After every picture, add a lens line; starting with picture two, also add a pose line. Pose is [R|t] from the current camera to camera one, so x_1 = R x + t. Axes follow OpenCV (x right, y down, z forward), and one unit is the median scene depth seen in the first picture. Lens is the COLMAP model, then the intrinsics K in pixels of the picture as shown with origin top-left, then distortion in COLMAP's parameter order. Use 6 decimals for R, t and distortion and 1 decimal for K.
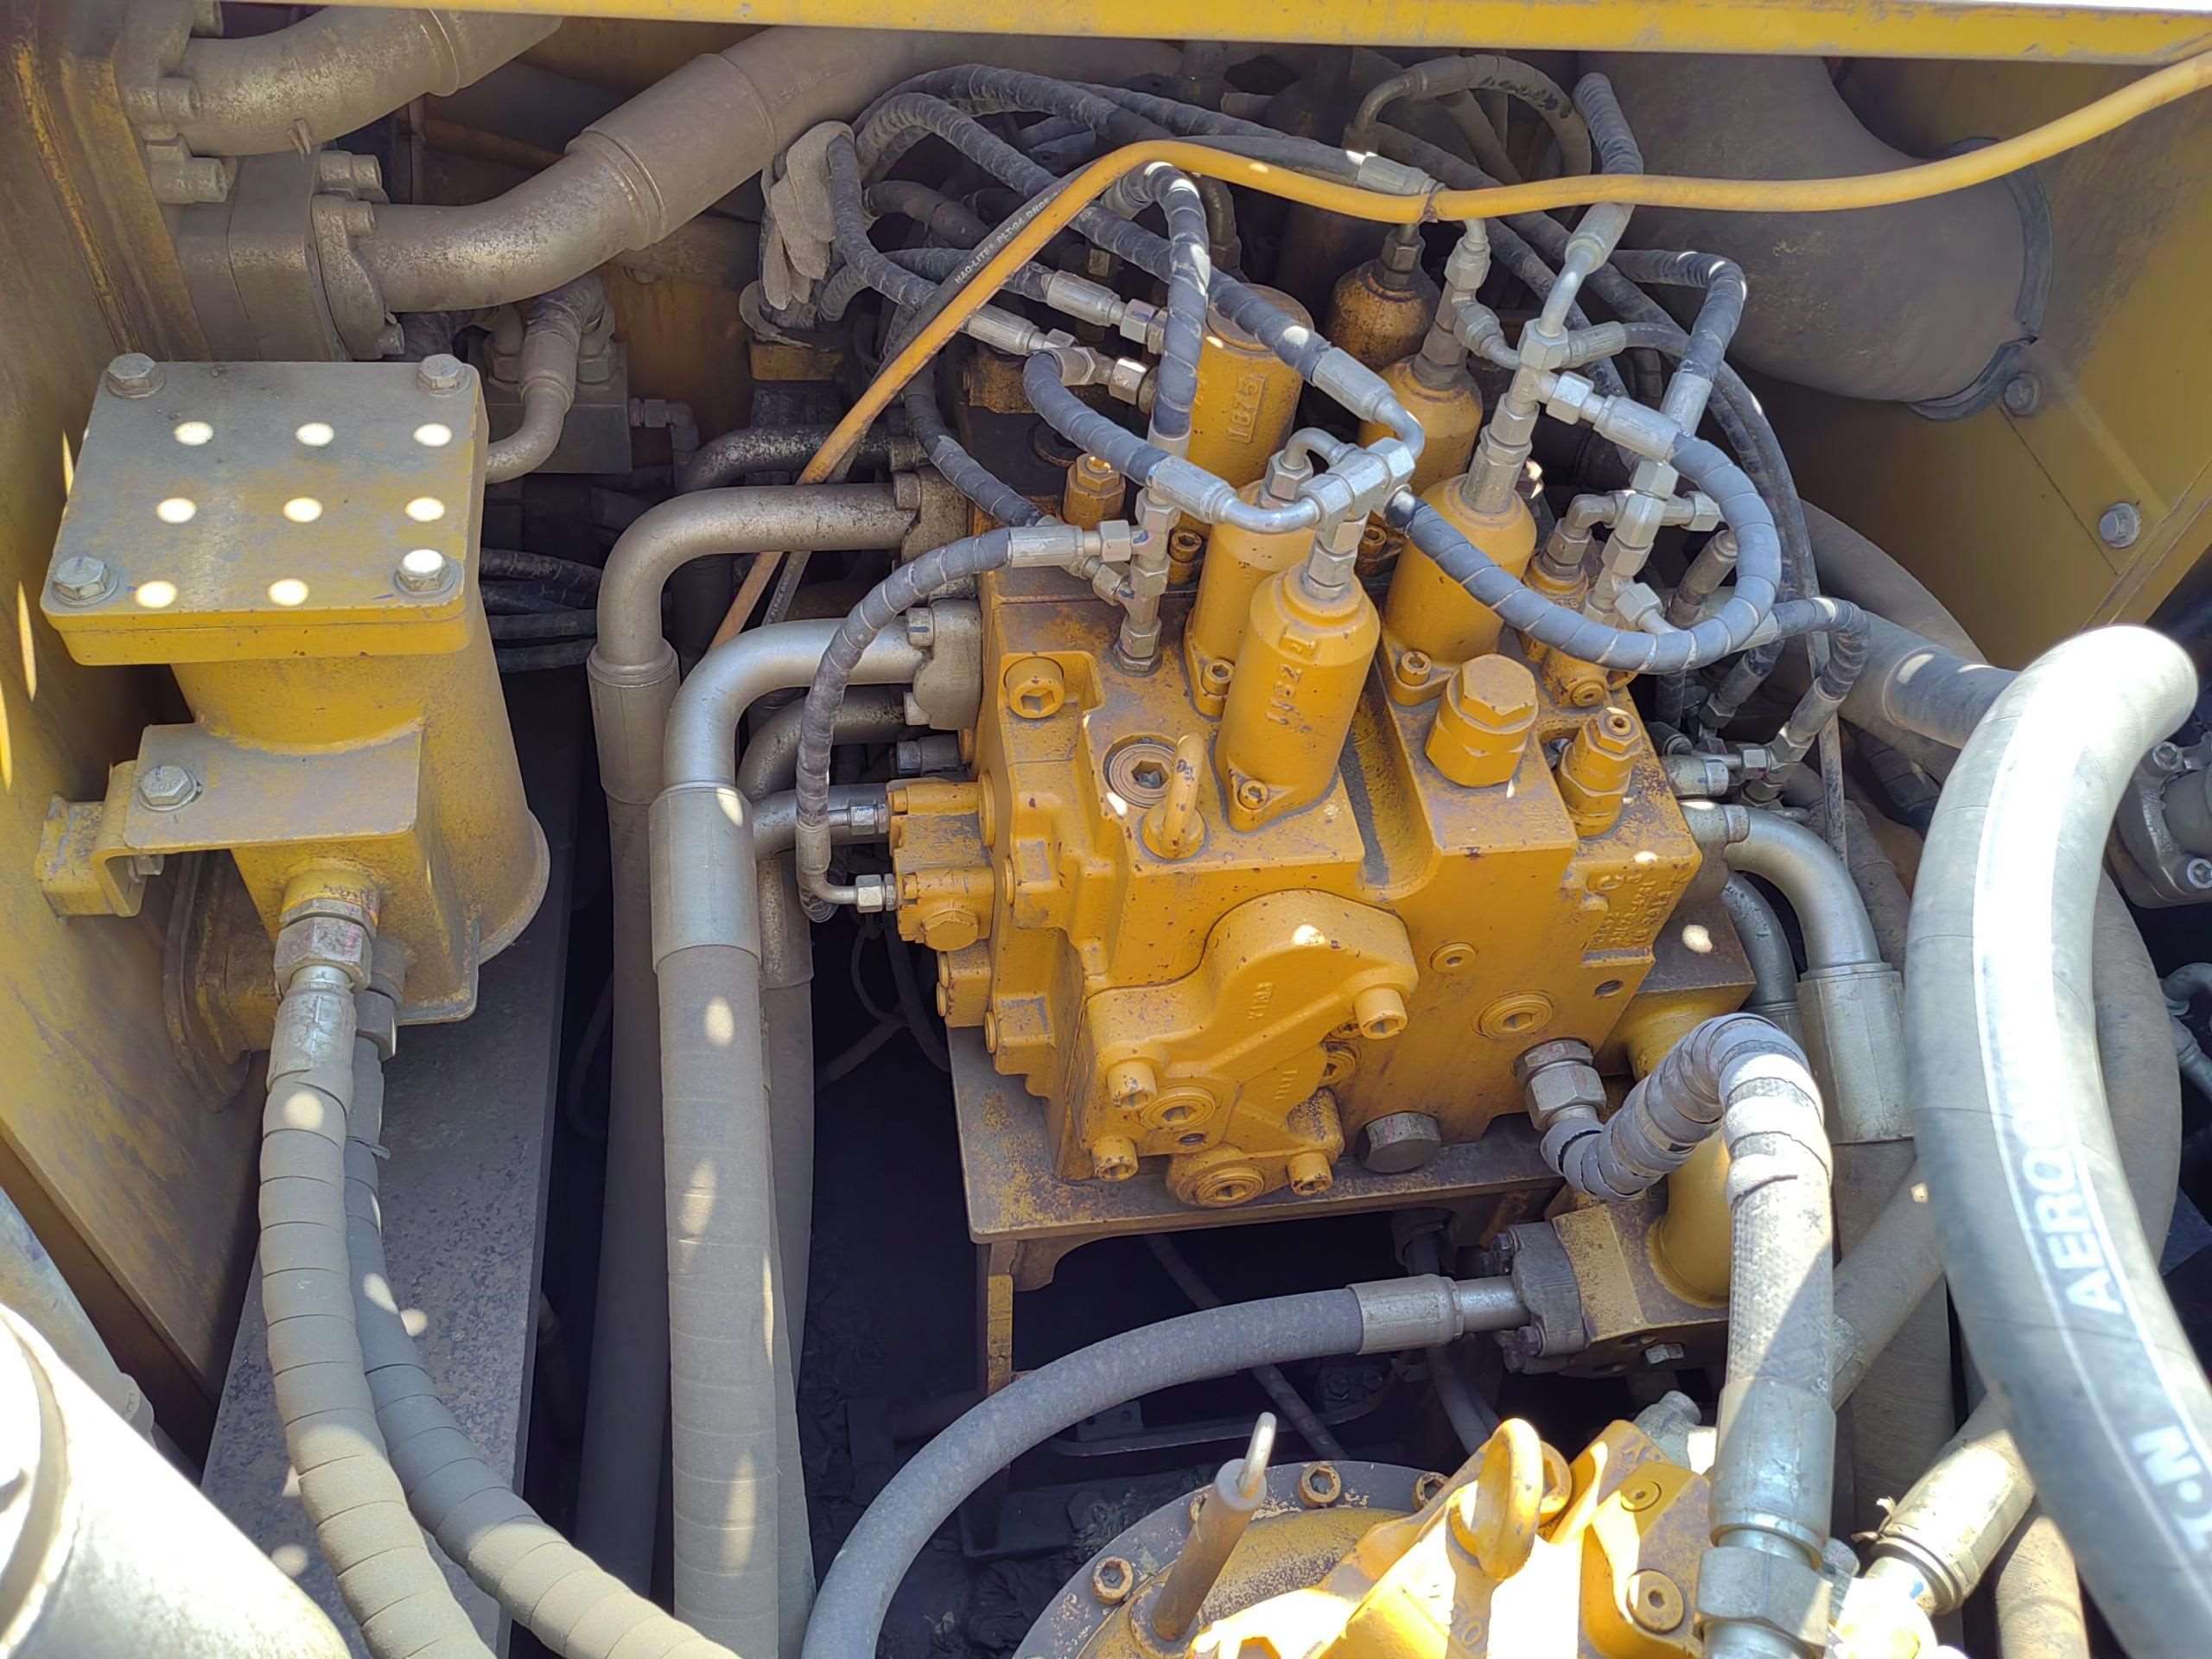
lens RADIAL K [[1810.9, 0, 1120.5], [0, 1810.9, 759.9], [0, 0, 1]] dist [-0.036960, 0.139862]
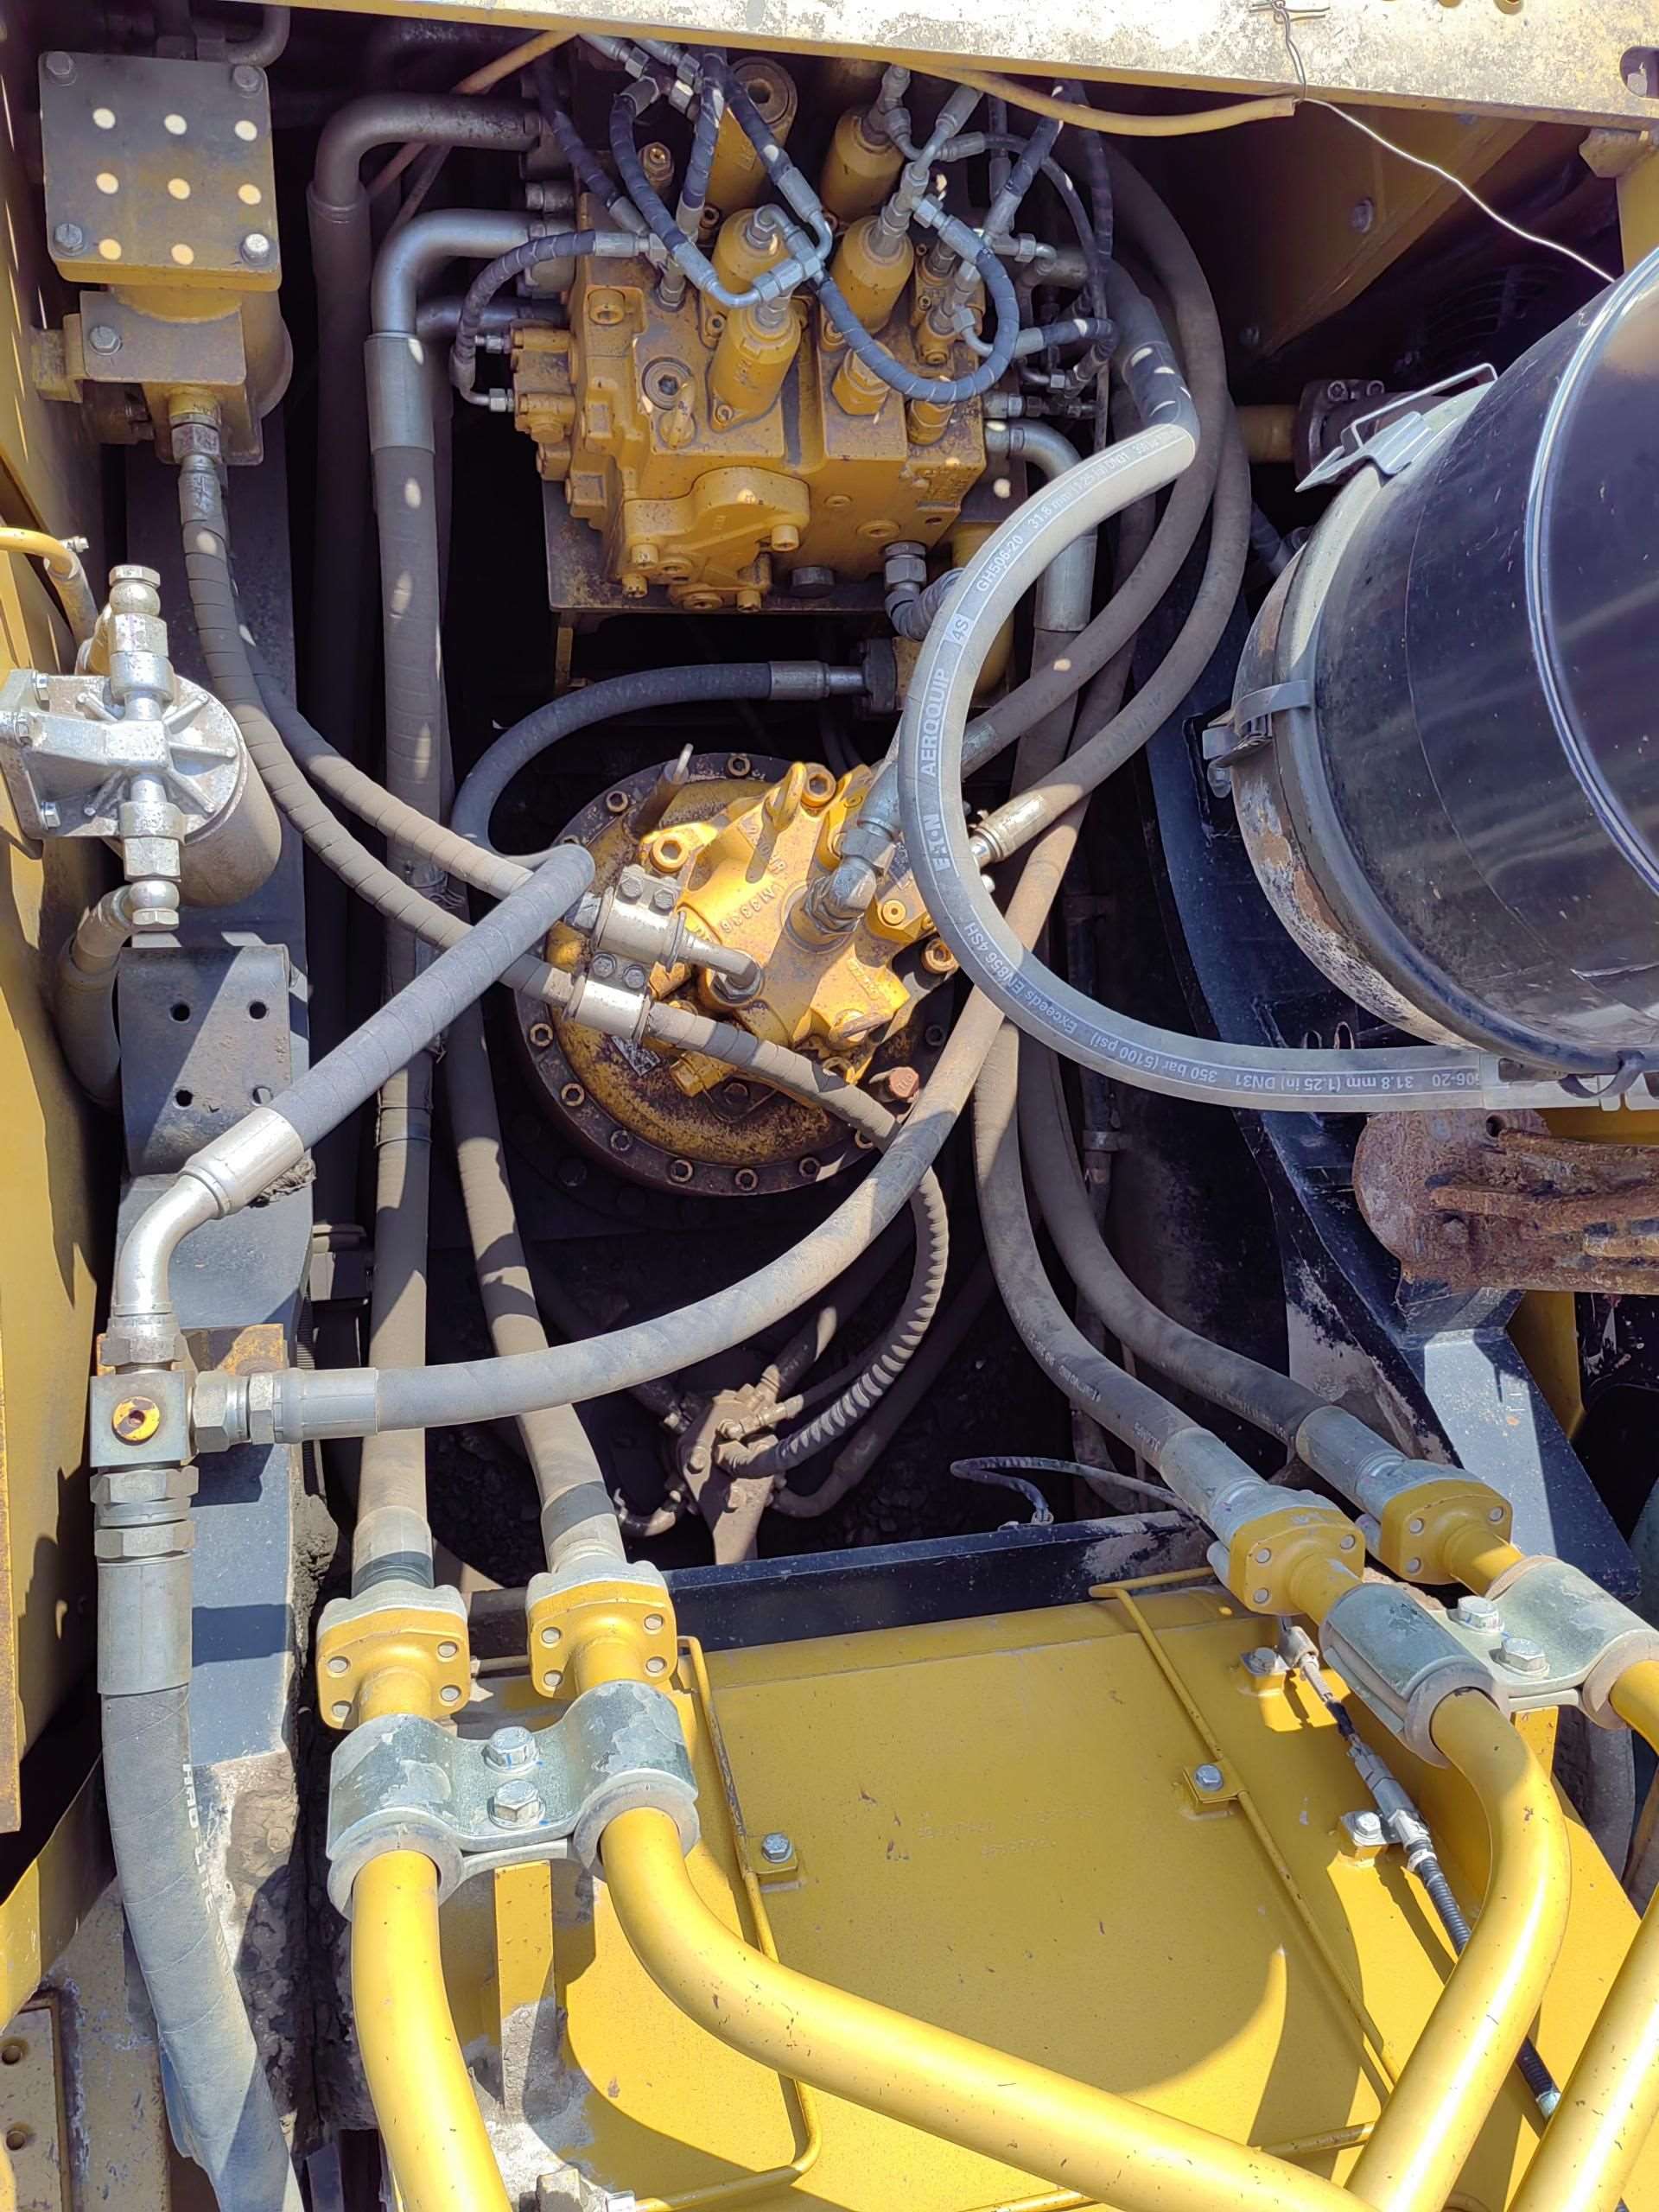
lens RADIAL K [[1805.2, 0, 829.5], [0, 1805.2, 1026.8], [0, 0, 1]] dist [0.012901, 0.013052]
pose [[0.989991, 0.097386, 0.102141, 0.049103], [-0.136917, 0.838233, 0.527844, -0.390596], [-0.034213, -0.536546, 0.843178, -0.749401]]
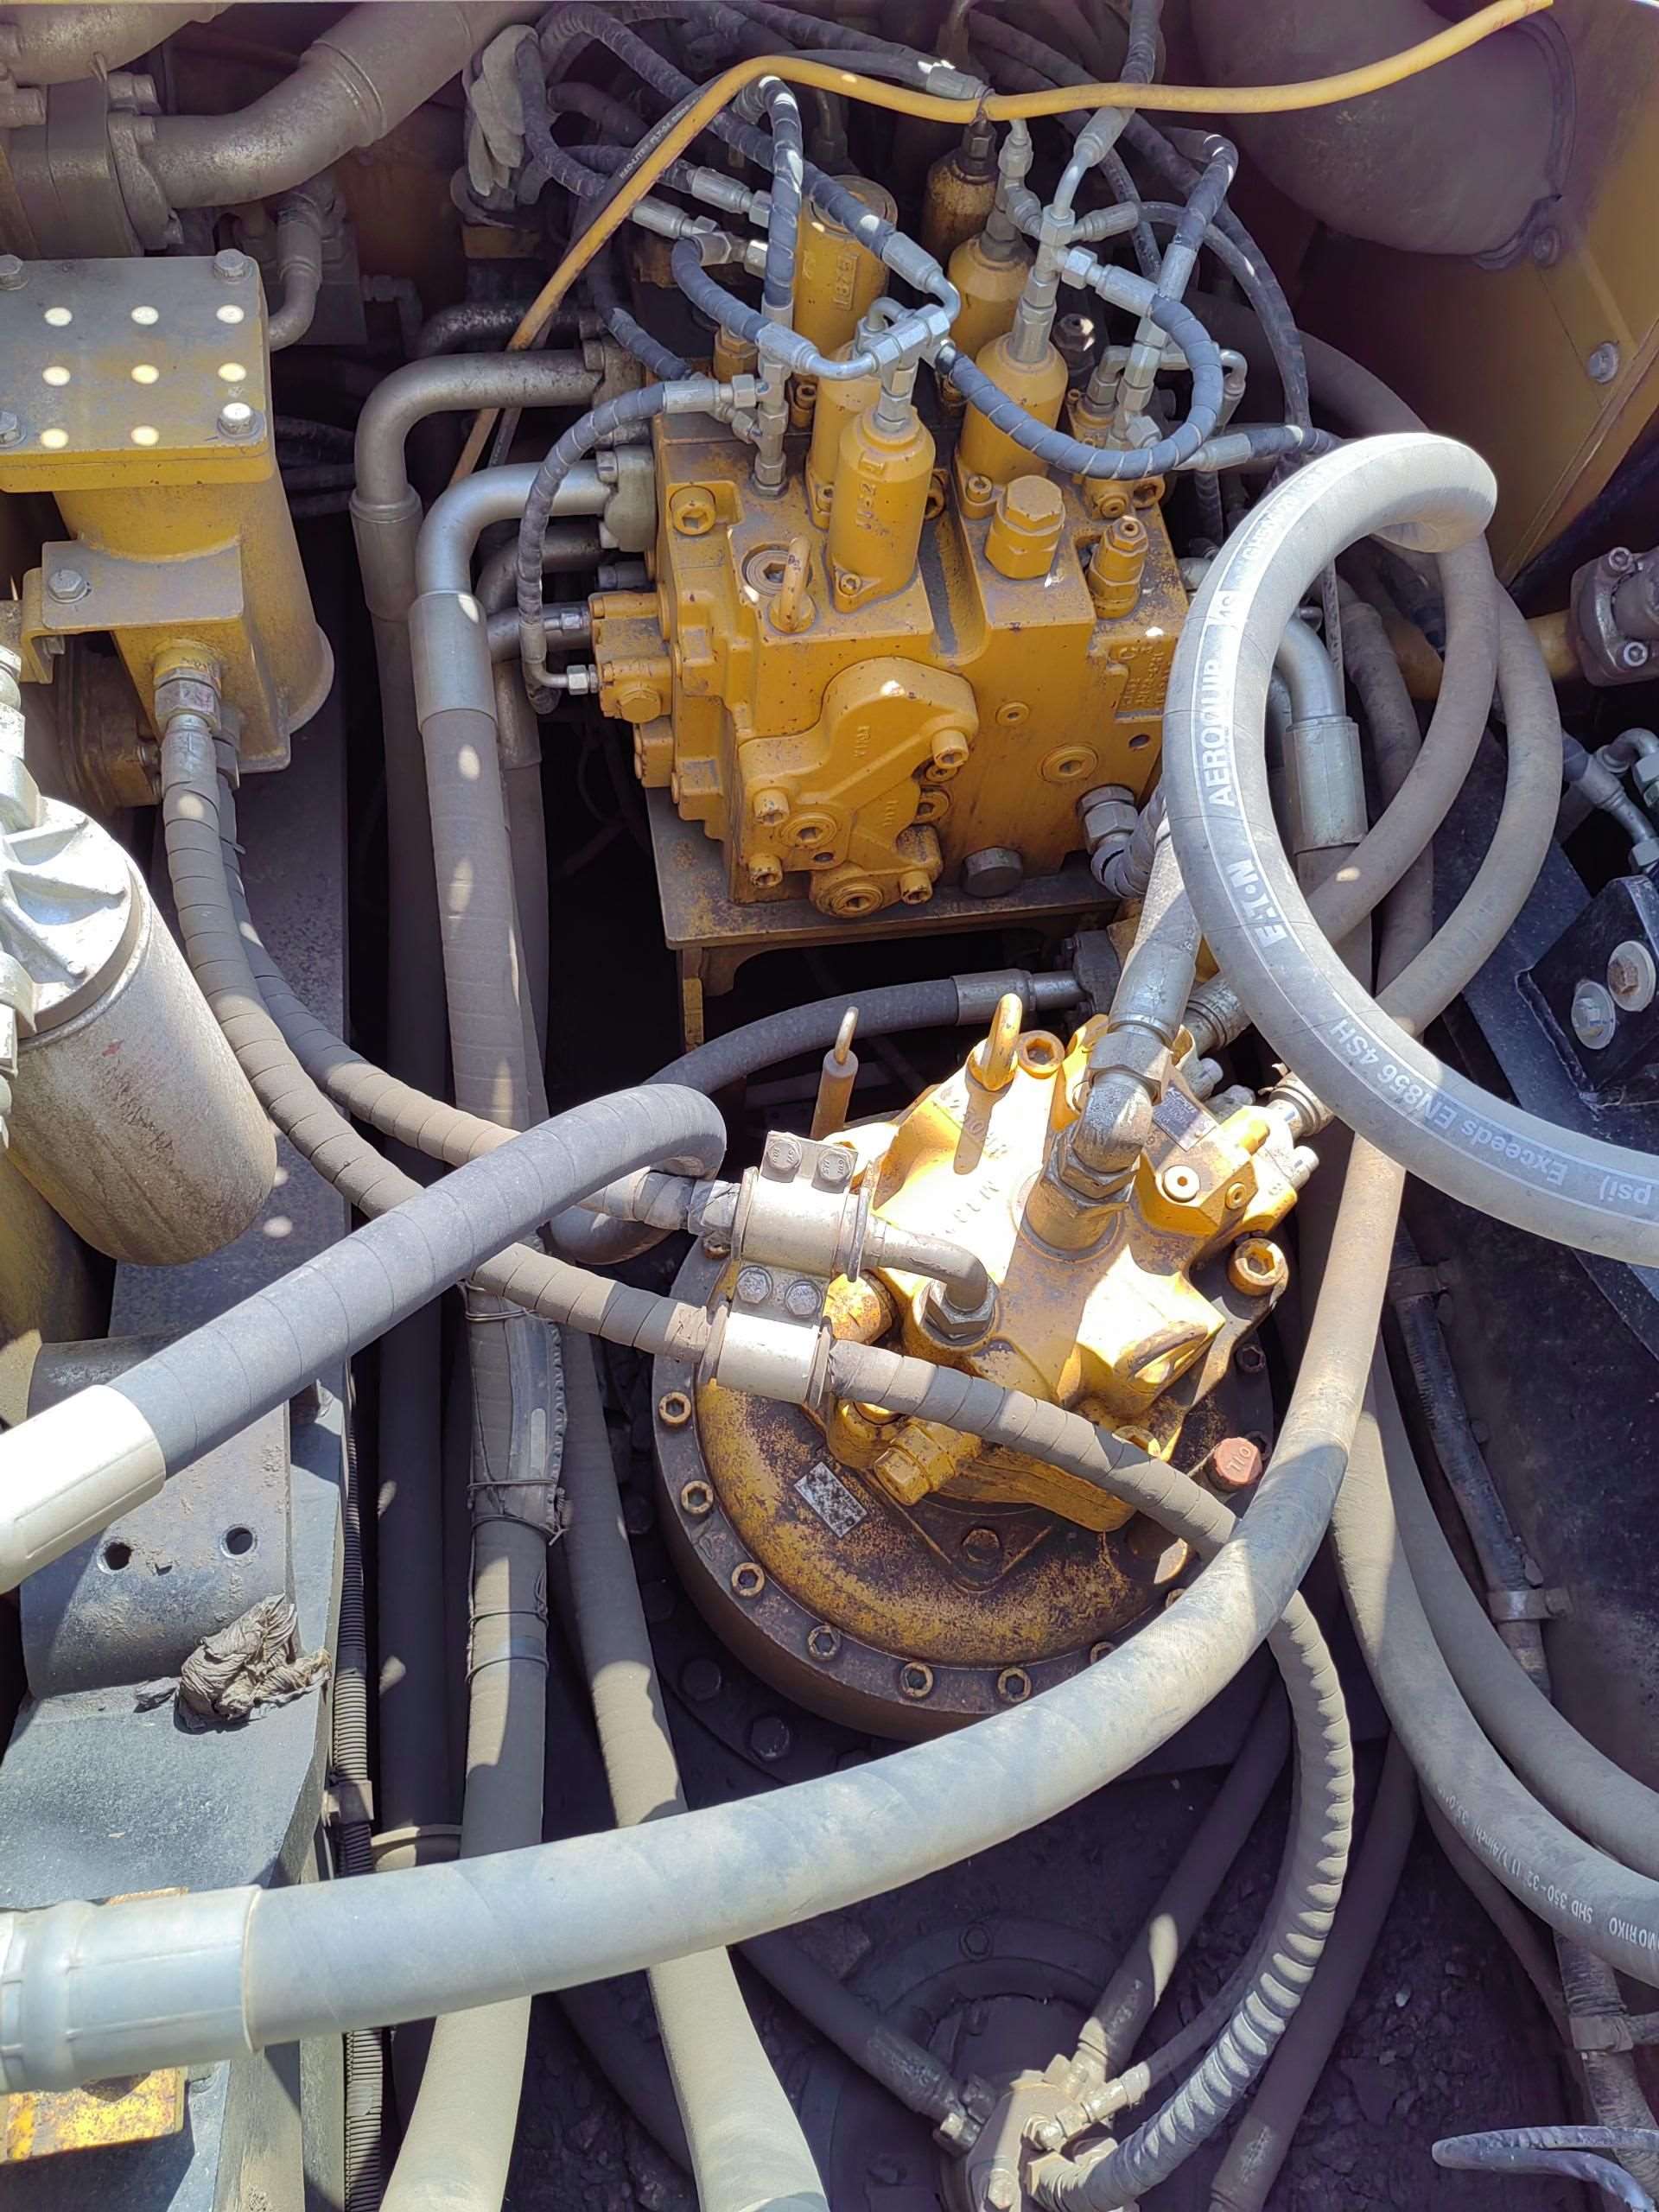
lens RADIAL K [[1805.2, 0, 829.5], [0, 1805.2, 1026.8], [0, 0, 1]] dist [0.012901, 0.013052]
pose [[0.999681, -0.012594, -0.021915, 0.076803], [0.016823, 0.978614, 0.205017, 0.060847], [0.018864, -0.205320, 0.978513, -0.367645]]
